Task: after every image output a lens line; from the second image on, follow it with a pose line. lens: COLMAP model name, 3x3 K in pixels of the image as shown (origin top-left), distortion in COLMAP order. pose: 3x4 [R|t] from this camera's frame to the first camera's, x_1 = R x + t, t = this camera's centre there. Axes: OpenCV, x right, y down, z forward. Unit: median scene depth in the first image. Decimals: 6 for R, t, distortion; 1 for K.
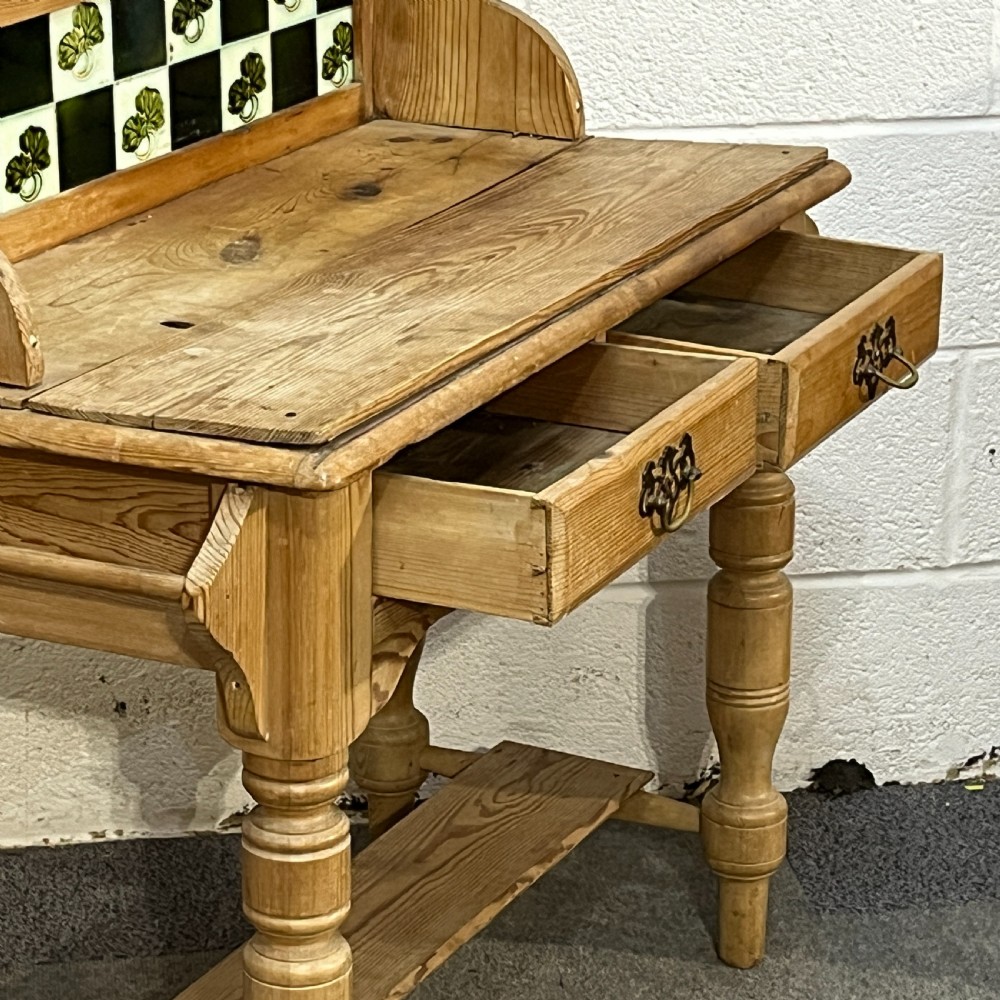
lens RADIAL K [[3200.5, 0, 472.8], [0, 3200.5, 500.2], [0, 0, 1]] dist [0.166167, 0.000000]
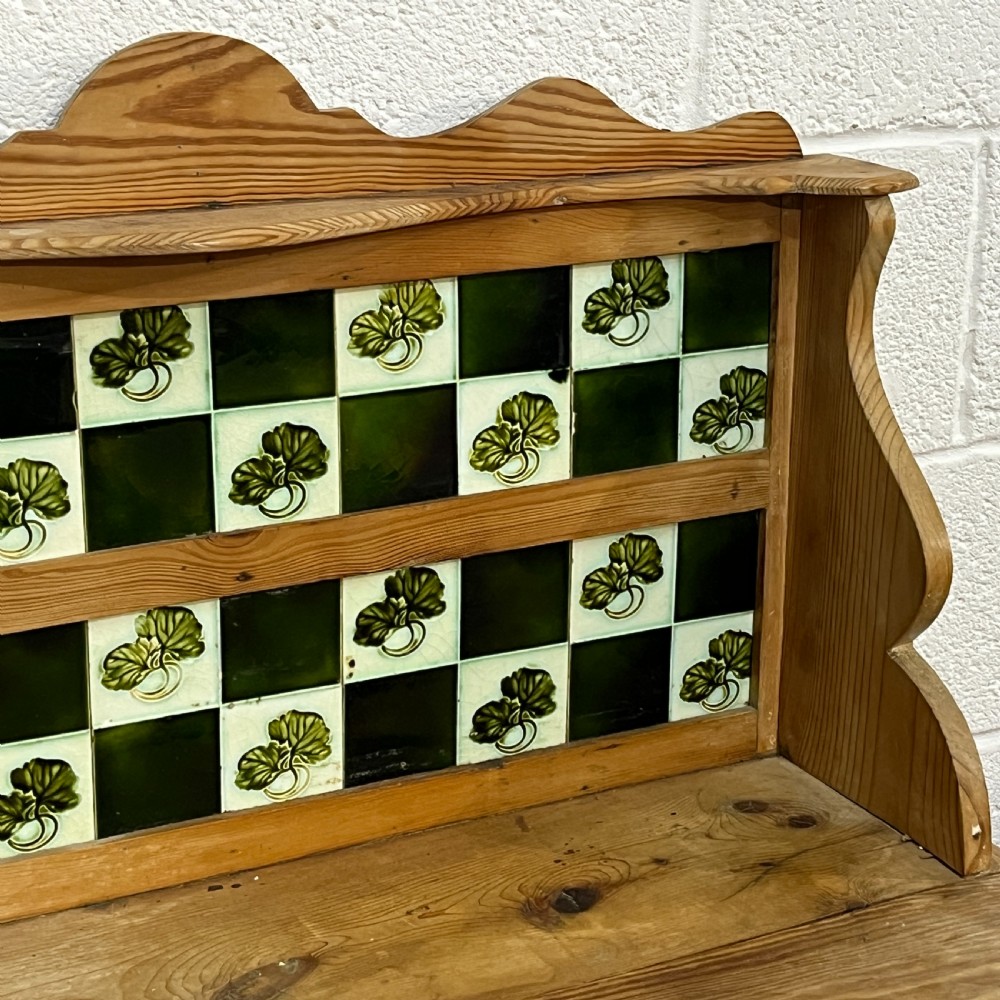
lens RADIAL K [[2308.8, 0, 502.8], [0, 2308.8, 501.8], [0, 0, 1]] dist [0.133678, 0.000000]
pose [[0.819500, 0.193512, -0.539418, 0.210519], [-0.205958, 0.977827, 0.037889, -0.193447], [0.534790, 0.080047, 0.841185, 0.520147]]
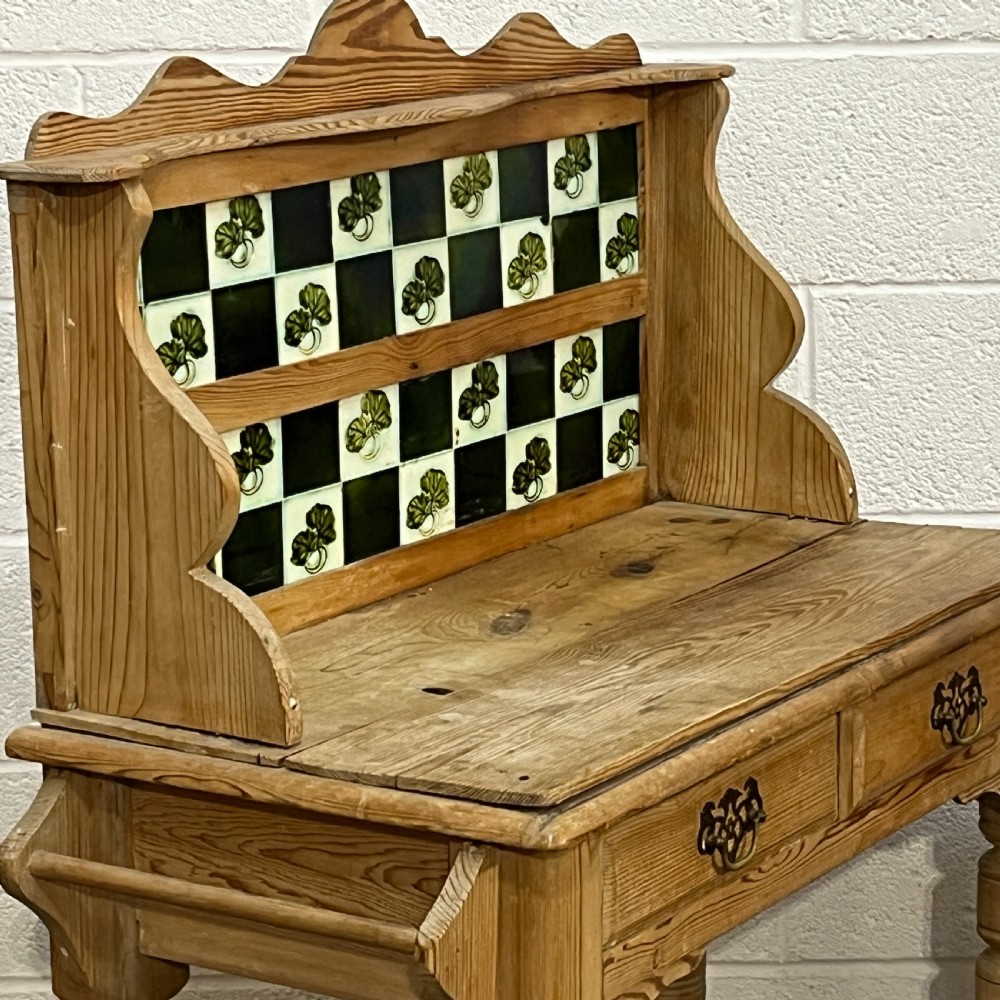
lens RADIAL K [[3200.5, 0, 502.1], [0, 3200.5, 506.8], [0, 0, 1]] dist [0.166167, 0.000000]
pose [[0.992869, 0.015960, -0.118137, 0.044040], [-0.029297, 0.993272, -0.112035, 0.002253], [0.115554, 0.114697, 0.986657, -0.041084]]
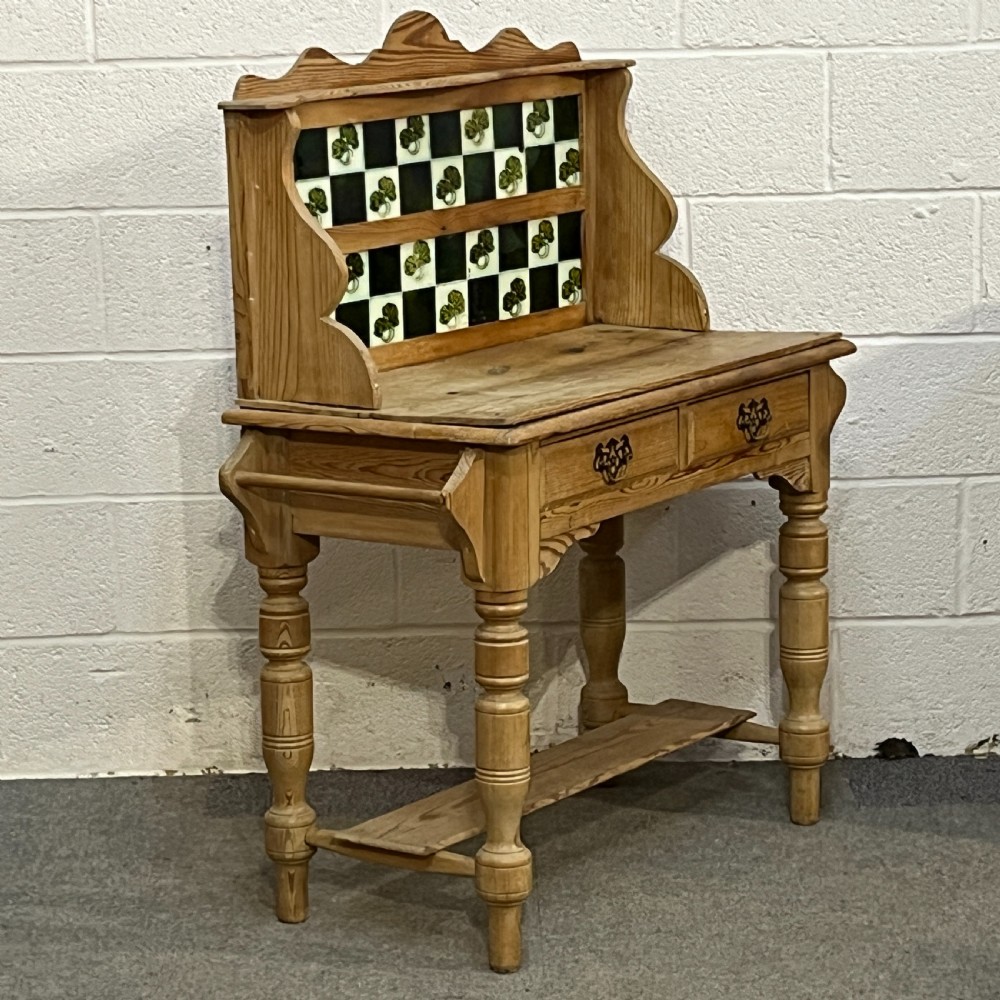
lens RADIAL K [[3200.5, 0, 499.7], [0, 3200.5, 515.9], [0, 0, 1]] dist [0.166167, 0.000000]
pose [[0.990208, 0.009330, -0.139287, 0.168823], [-0.028213, 0.990550, -0.134219, 0.228847], [0.136719, 0.136834, 0.981114, -0.727973]]
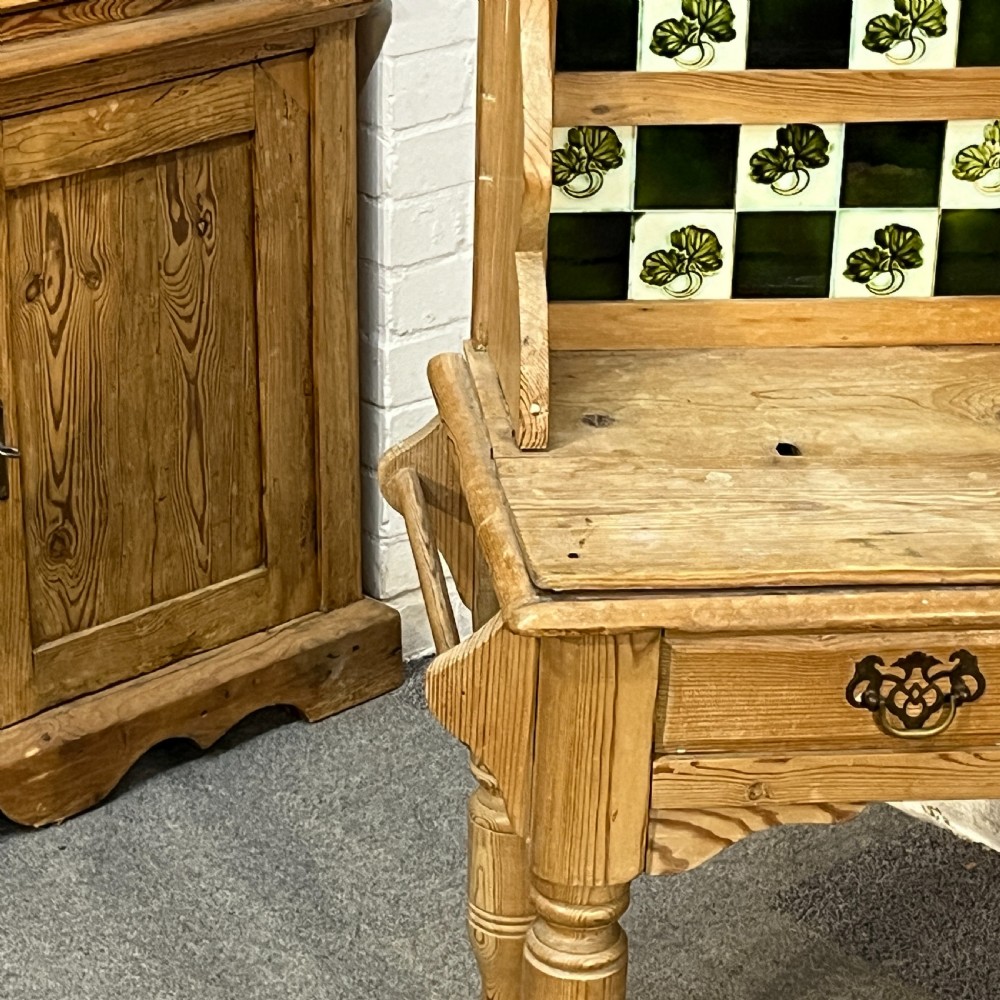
lens RADIAL K [[3200.5, 0, 490.8], [0, 3200.5, 506.3], [0, 0, 1]] dist [0.166167, 0.000000]
pose [[0.553895, 0.350620, -0.755159, 0.510255], [-0.300431, 0.930066, 0.211469, -0.183477], [0.776493, 0.109742, 0.620496, 0.256459]]
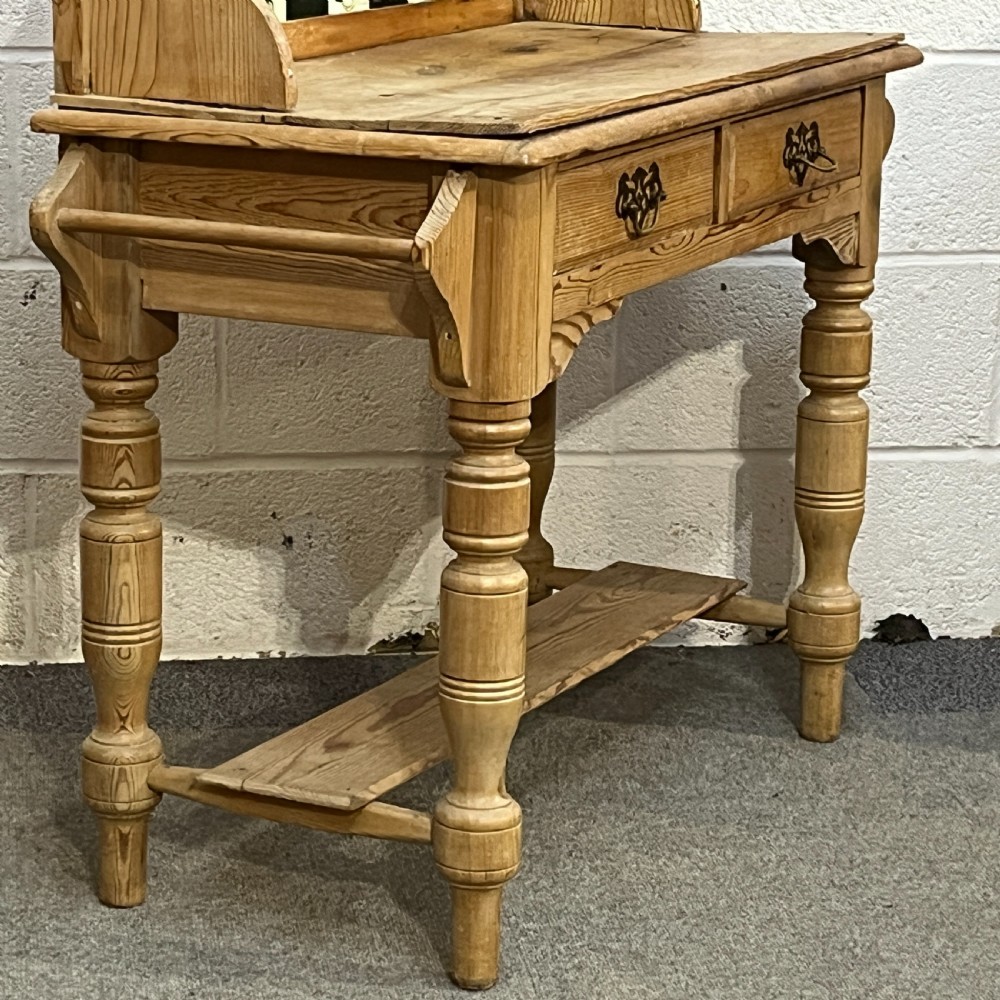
lens RADIAL K [[3200.5, 0, 490.7], [0, 3200.5, 515.5], [0, 0, 1]] dist [0.166167, 0.000000]
pose [[0.999796, 0.020175, 0.000908, -0.042475], [-0.020020, 0.996024, -0.086807, 0.178306], [-0.002655, 0.086771, 0.996225, -0.190565]]
